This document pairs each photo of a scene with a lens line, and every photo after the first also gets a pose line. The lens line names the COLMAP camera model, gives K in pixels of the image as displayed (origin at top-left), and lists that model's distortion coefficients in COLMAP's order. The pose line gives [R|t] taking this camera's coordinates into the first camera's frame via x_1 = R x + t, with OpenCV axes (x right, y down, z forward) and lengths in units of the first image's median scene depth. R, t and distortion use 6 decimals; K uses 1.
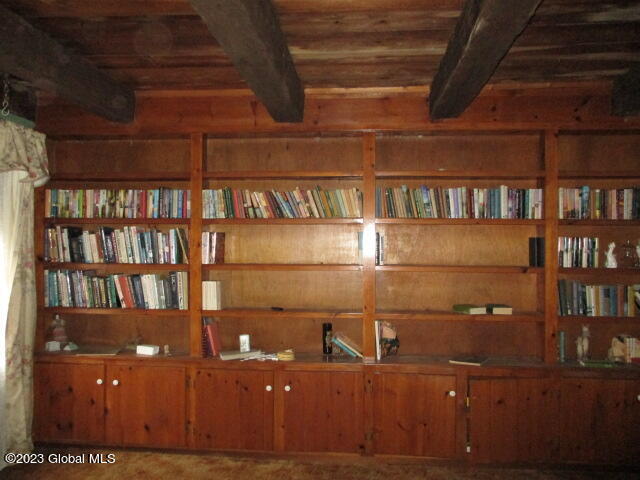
lens RADIAL K [[538.3, 0, 319.0], [0, 538.3, 239.9], [0, 0, 1]] dist [-0.022170, 0.008524]
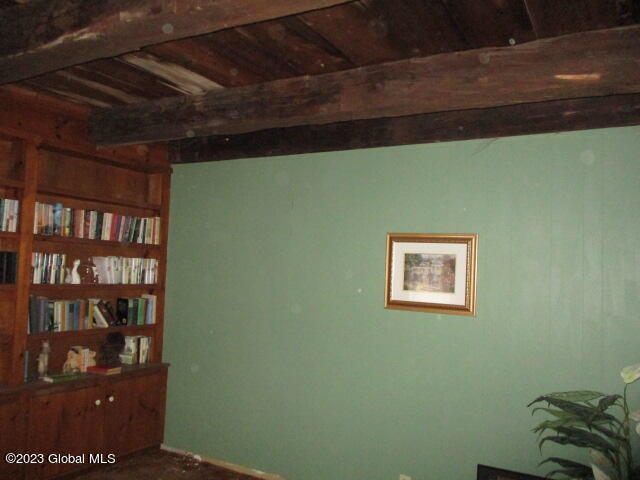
lens RADIAL K [[538.3, 0, 318.9], [0, 538.3, 240.5], [0, 0, 1]] dist [-0.022170, 0.008524]
pose [[0.416047, 0.060963, 0.907297, -0.214613], [-0.048604, 0.997815, -0.044757, -0.008931], [-0.908043, -0.025478, 0.418101, 0.125864]]
